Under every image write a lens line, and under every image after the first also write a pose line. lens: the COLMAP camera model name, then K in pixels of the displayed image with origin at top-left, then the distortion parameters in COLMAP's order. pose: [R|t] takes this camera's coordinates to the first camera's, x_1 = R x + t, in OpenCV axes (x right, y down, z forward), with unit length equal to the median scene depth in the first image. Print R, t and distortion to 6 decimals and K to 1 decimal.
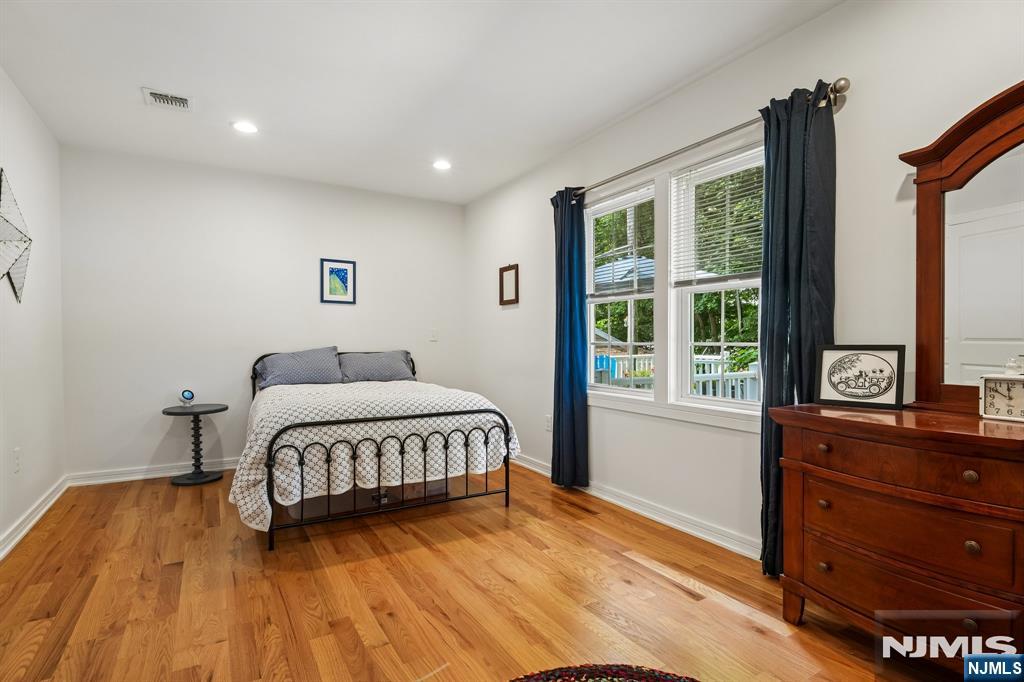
lens RADIAL K [[505.1, 0, 509.2], [0, 505.1, 358.7], [0, 0, 1]] dist [-0.002946, -0.001038]
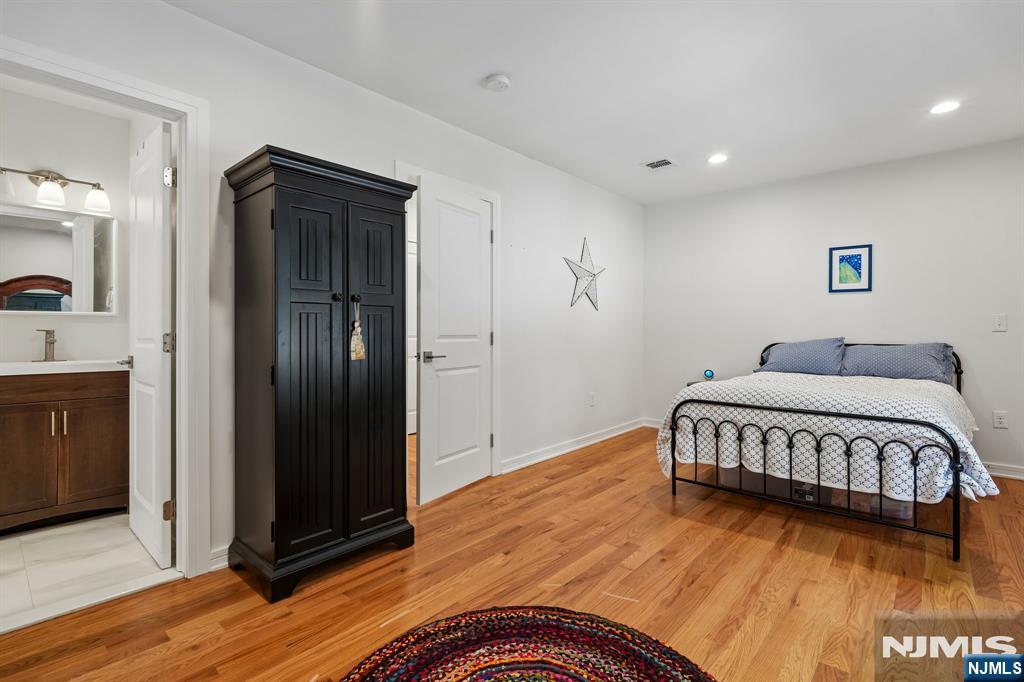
lens RADIAL K [[479.1, 0, 516.9], [0, 479.1, 337.0], [0, 0, 1]] dist [-0.007721, -0.000263]
pose [[0.313238, 0.011128, -0.949610, 0.505823], [-0.030442, 0.999535, 0.001671, -0.011569], [0.949187, 0.028385, 0.313431, 0.204228]]
